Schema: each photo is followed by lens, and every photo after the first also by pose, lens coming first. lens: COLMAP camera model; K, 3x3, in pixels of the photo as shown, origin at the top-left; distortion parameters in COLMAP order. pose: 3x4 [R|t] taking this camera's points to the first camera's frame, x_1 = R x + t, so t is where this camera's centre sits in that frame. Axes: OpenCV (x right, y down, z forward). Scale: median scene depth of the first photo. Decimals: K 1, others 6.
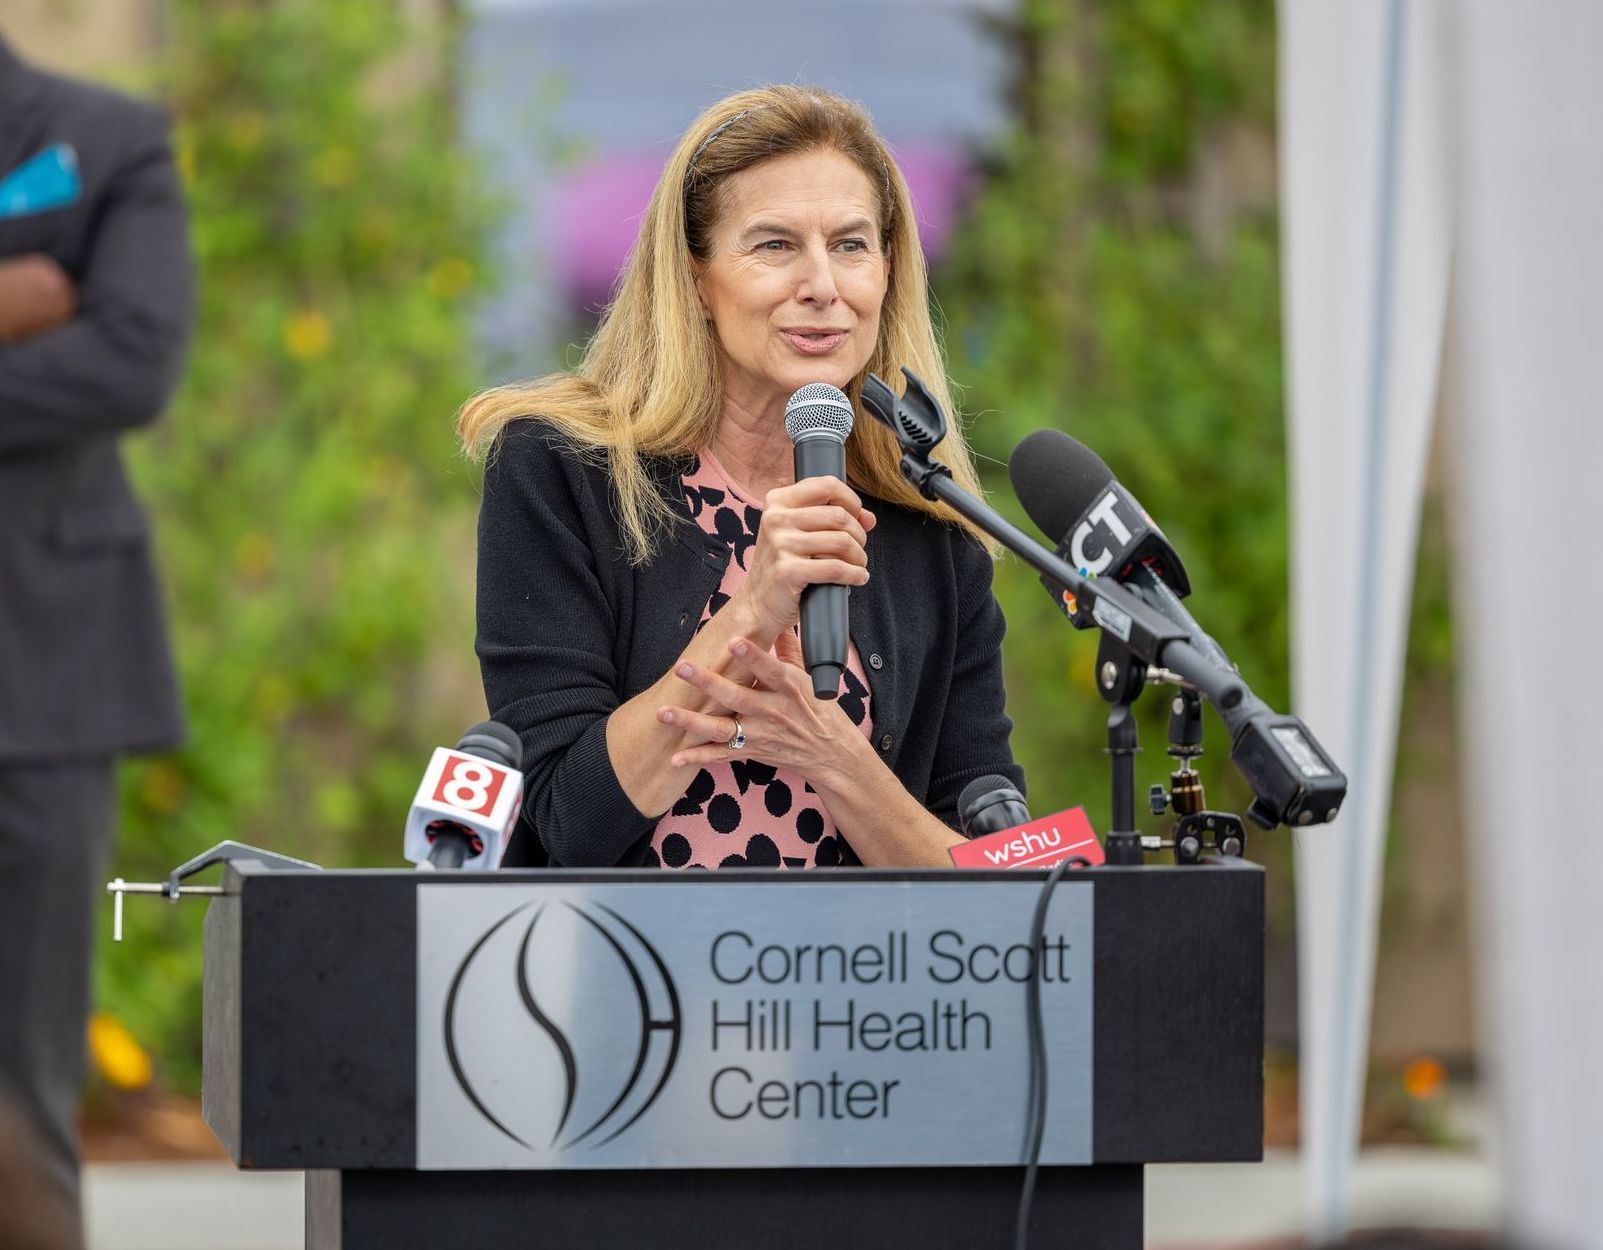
lens RADIAL K [[9358.6, 0, 799.1], [0, 9358.6, 620.6], [0, 0, 1]] dist [0.033027, 0.000000]
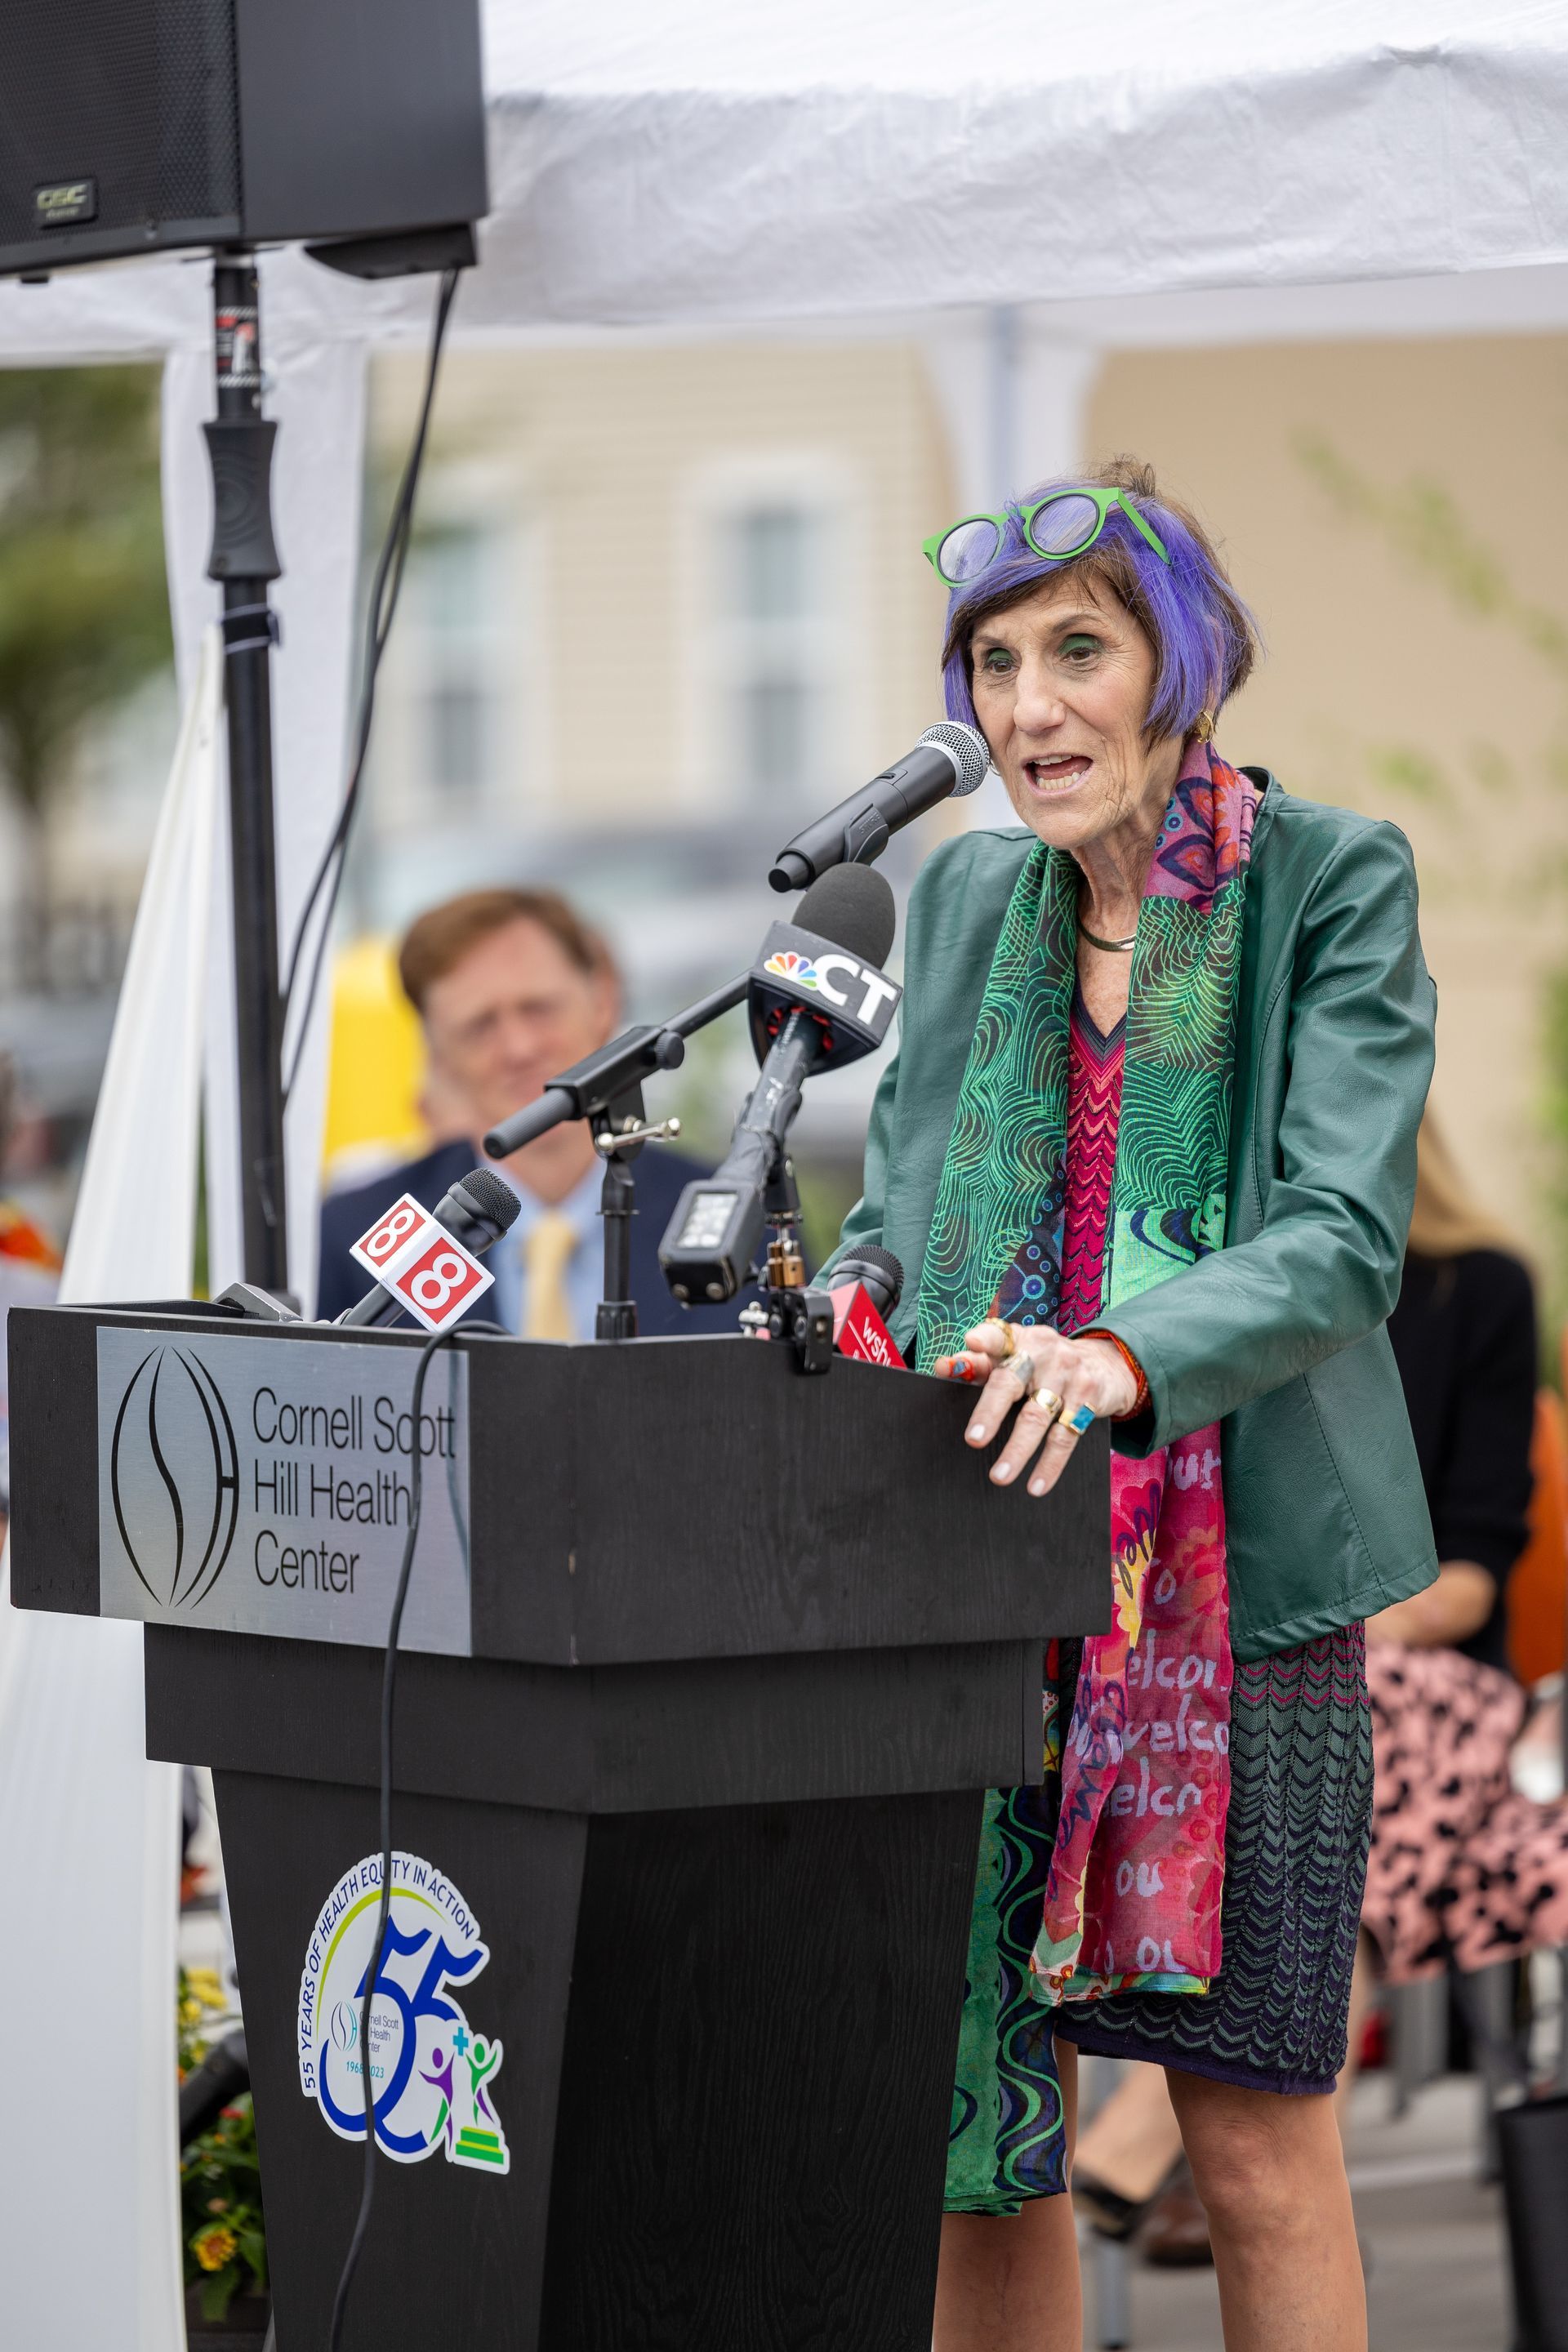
lens RADIAL K [[11718.7, 0, 776.9], [0, 11718.7, 1181.6], [0, 0, 1]] dist [0.025630, 0.000000]
pose [[0.493582, 0.026601, -0.869292, 1.049833], [-0.026613, 0.999526, 0.015475, -0.007453], [0.869292, 0.015496, 0.494056, 0.455077]]
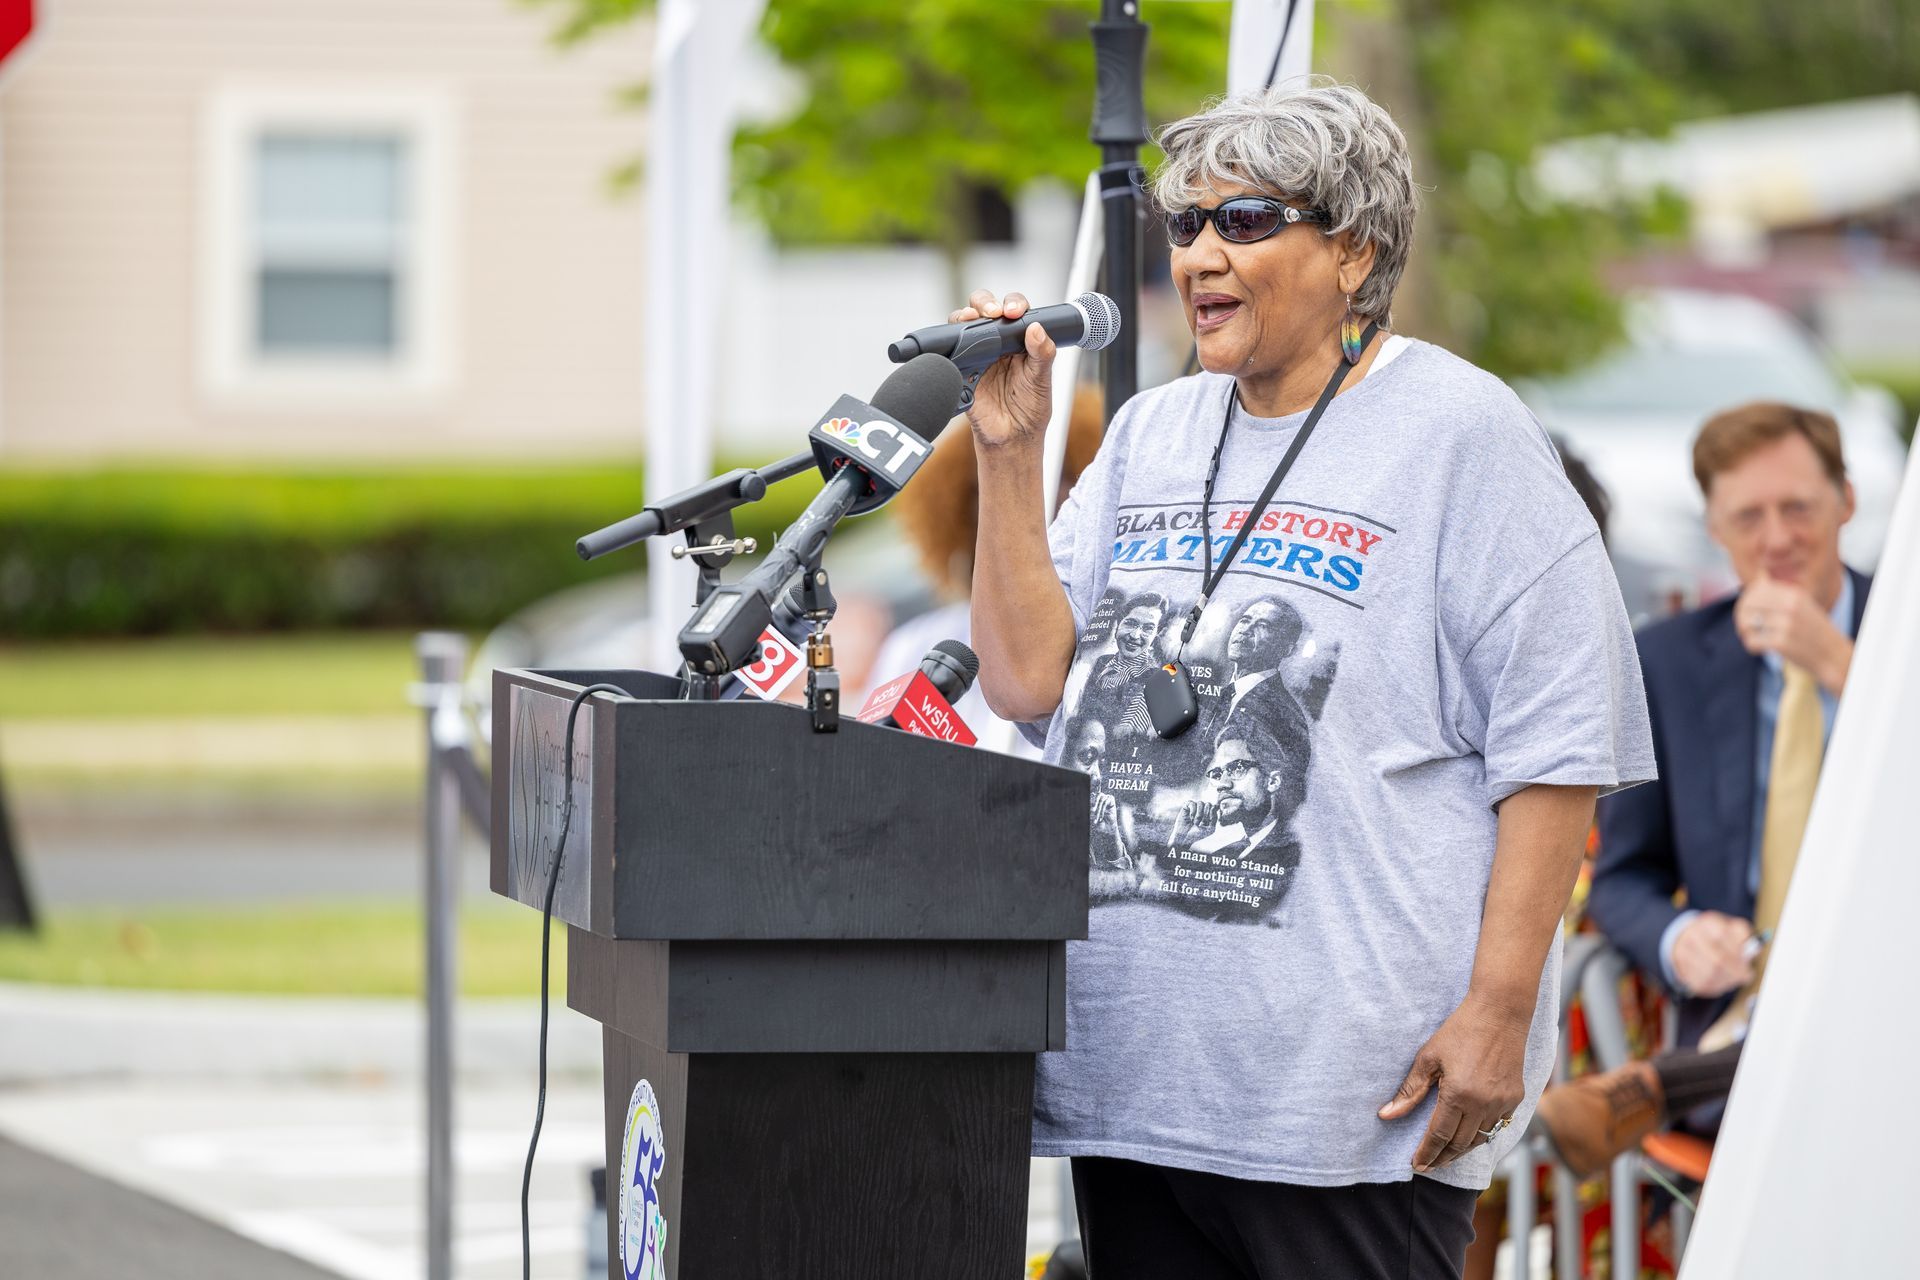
lens RADIAL K [[9566.3, 0, 960.9], [0, 9566.3, 640.5], [0, 0, 1]] dist [0.025630, 0.000000]
pose [[0.122847, 0.035705, -0.991783, 1.305224], [-0.053288, 0.998148, 0.029334, -0.020965], [0.990994, 0.049247, 0.124522, 0.893448]]
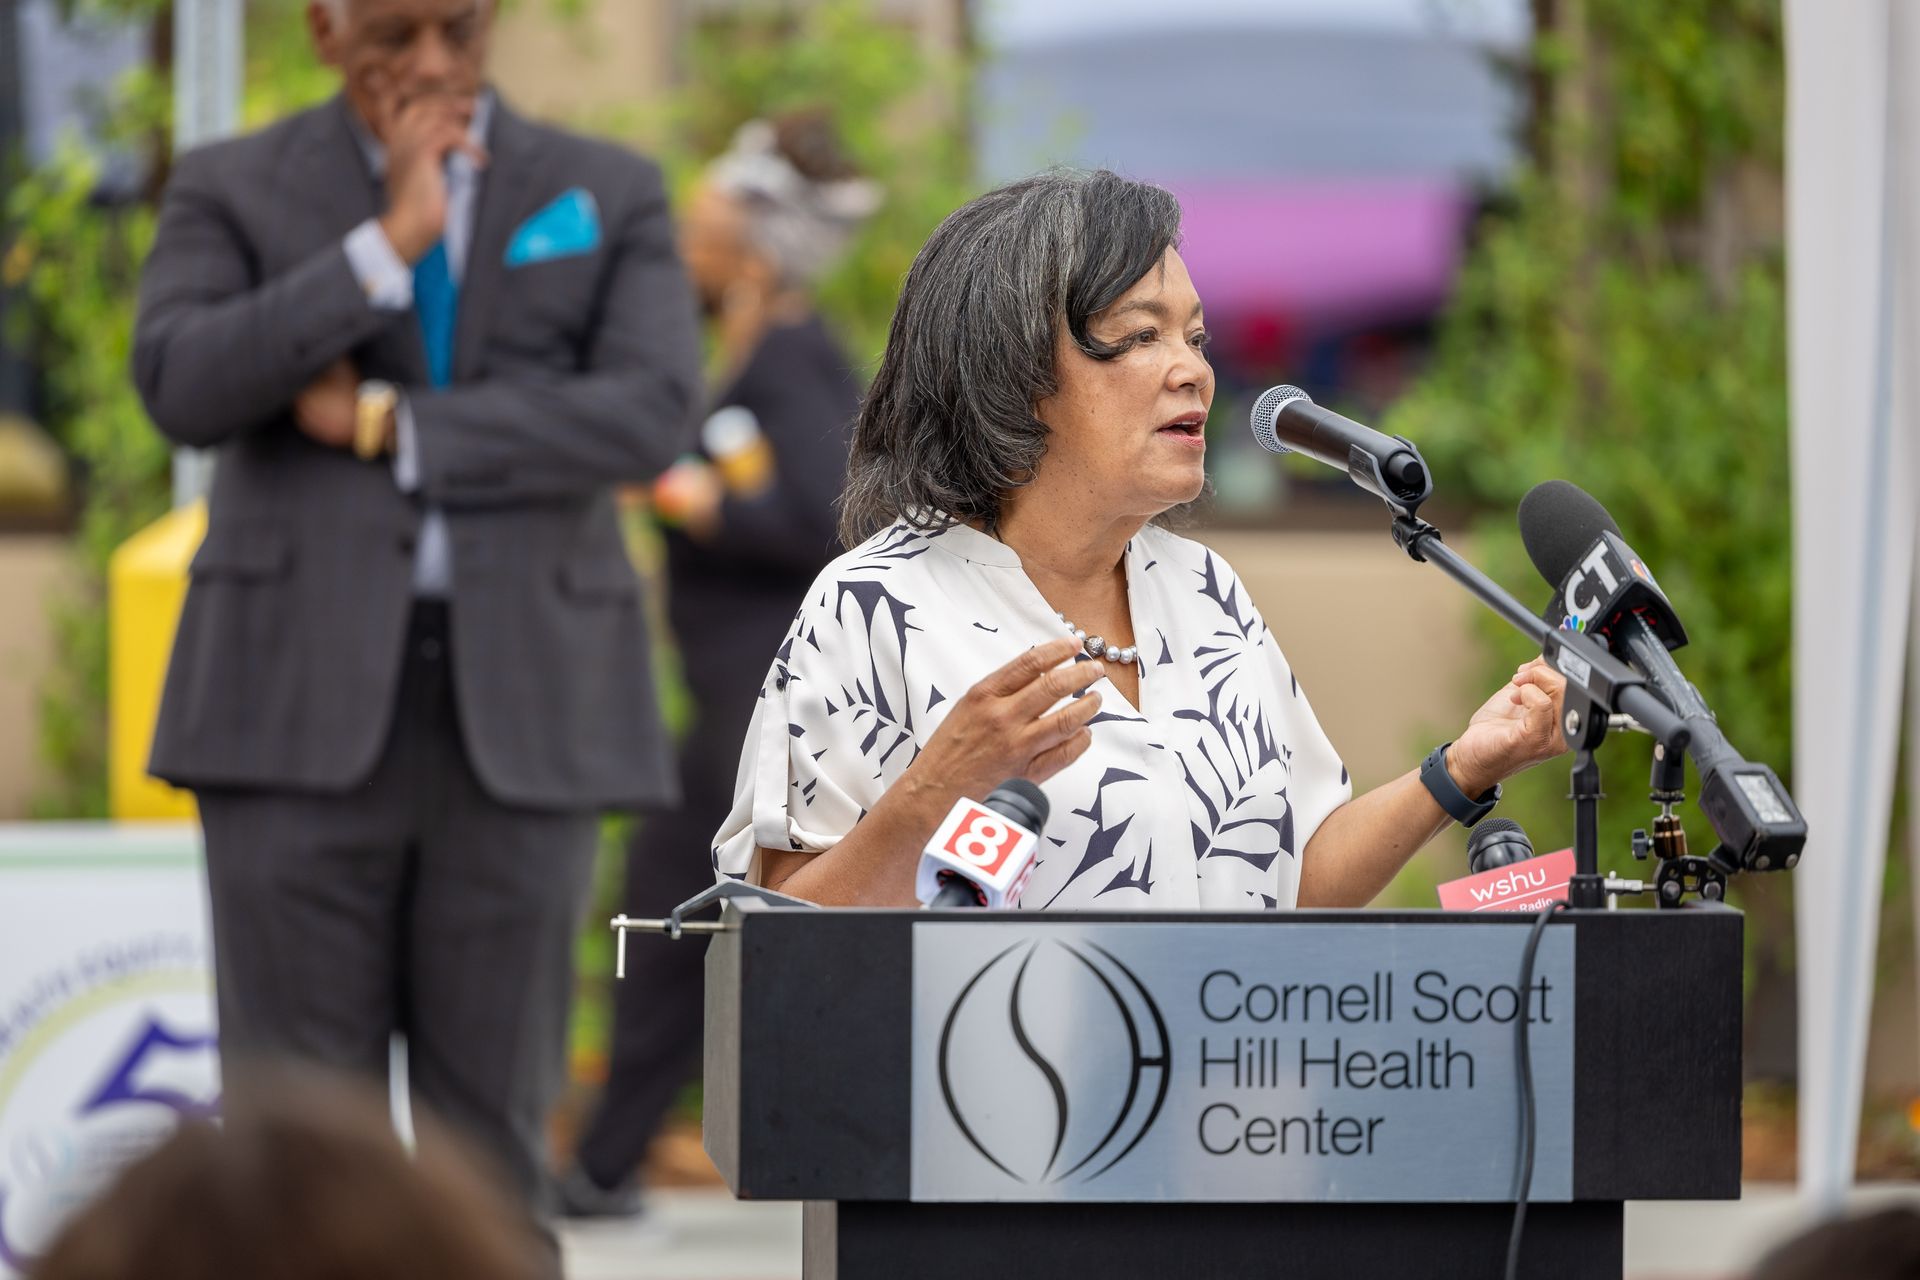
lens RADIAL K [[9566.3, 0, 958.5], [0, 9566.3, 629.9], [0, 0, 1]] dist [0.025630, 0.000000]
pose [[0.999233, 0.005242, -0.038809, 0.004548], [-0.005363, 0.999981, -0.003025, -0.000666], [0.038792, 0.003230, 0.999242, -0.044799]]
